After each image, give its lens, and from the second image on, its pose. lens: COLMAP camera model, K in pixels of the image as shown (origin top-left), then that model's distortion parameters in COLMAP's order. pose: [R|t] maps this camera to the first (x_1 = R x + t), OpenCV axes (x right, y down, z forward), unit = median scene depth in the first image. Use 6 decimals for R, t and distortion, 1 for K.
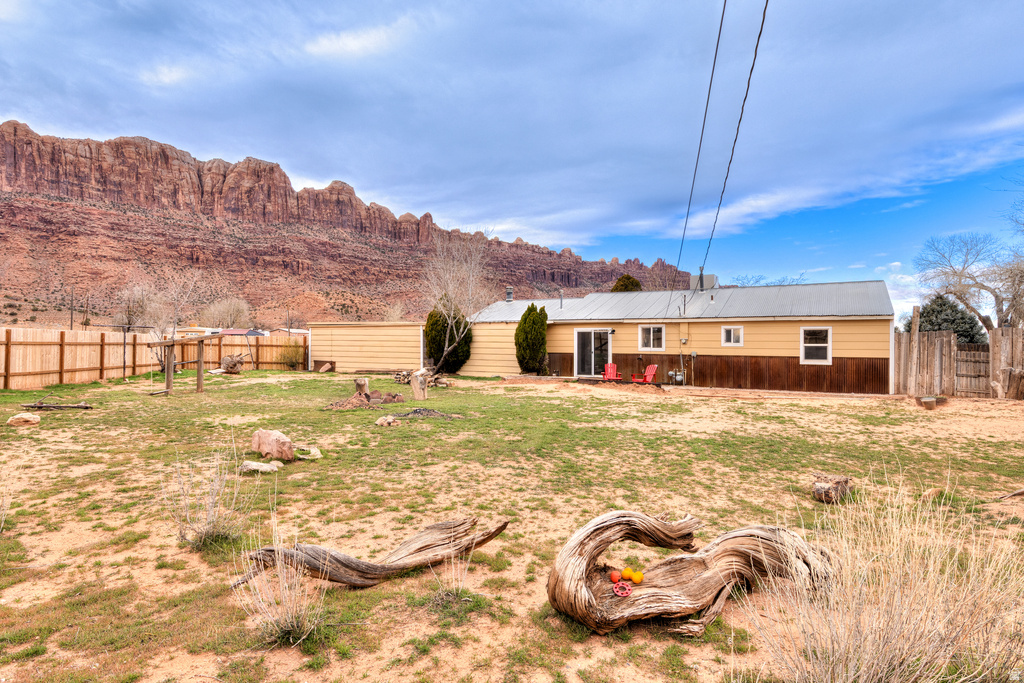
lens RADIAL K [[600.1, 0, 505.9], [0, 600.1, 350.3], [0, 0, 1]] dist [0.008048, -0.001399]
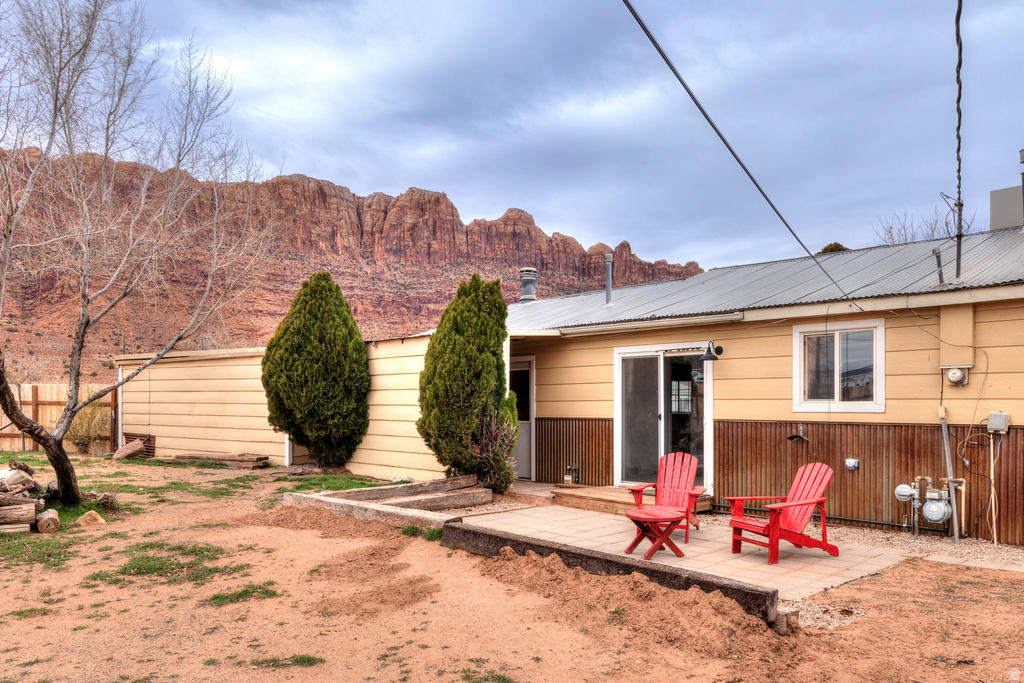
lens RADIAL K [[726.3, 0, 543.5], [0, 726.3, 406.3], [0, 0, 1]] dist [0.003584, -0.002108]
pose [[0.963730, -0.001998, -0.266873, 0.181687], [-0.002017, 0.999889, -0.014770, 0.003583], [0.266873, 0.014772, 0.963619, 0.562927]]
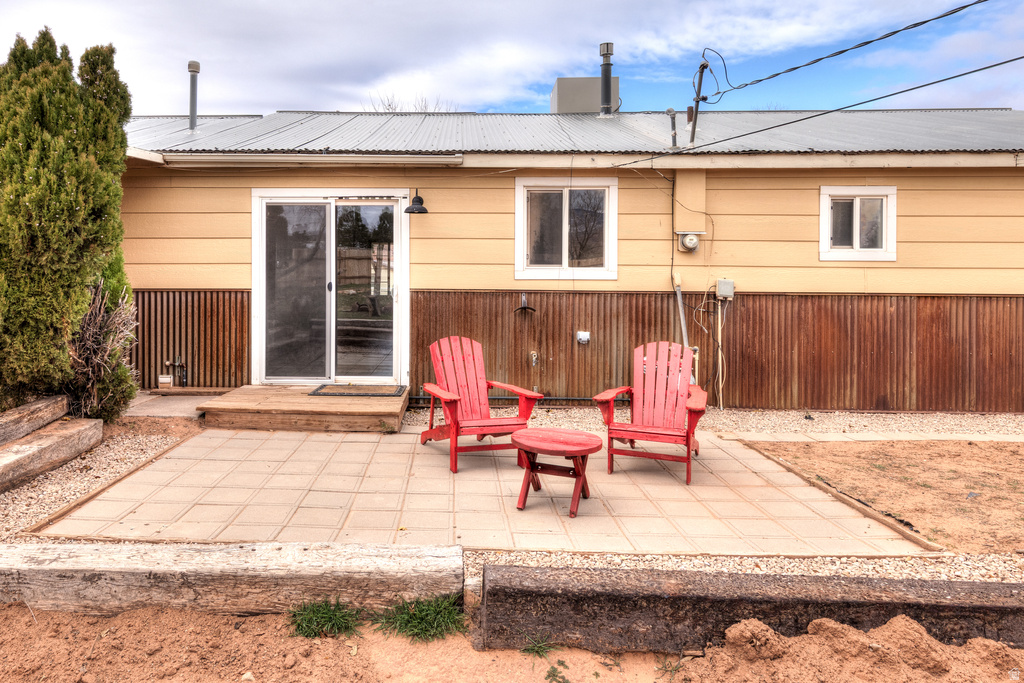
lens RADIAL K [[655.2, 0, 430.4], [0, 655.2, 276.5], [0, 0, 1]] dist [0.006782, 0.002283]
pose [[0.890846, -0.000920, 0.454305, 0.054353], [0.005552, 0.999945, -0.008862, 0.001979], [-0.454272, 0.010417, 0.890802, 0.705185]]
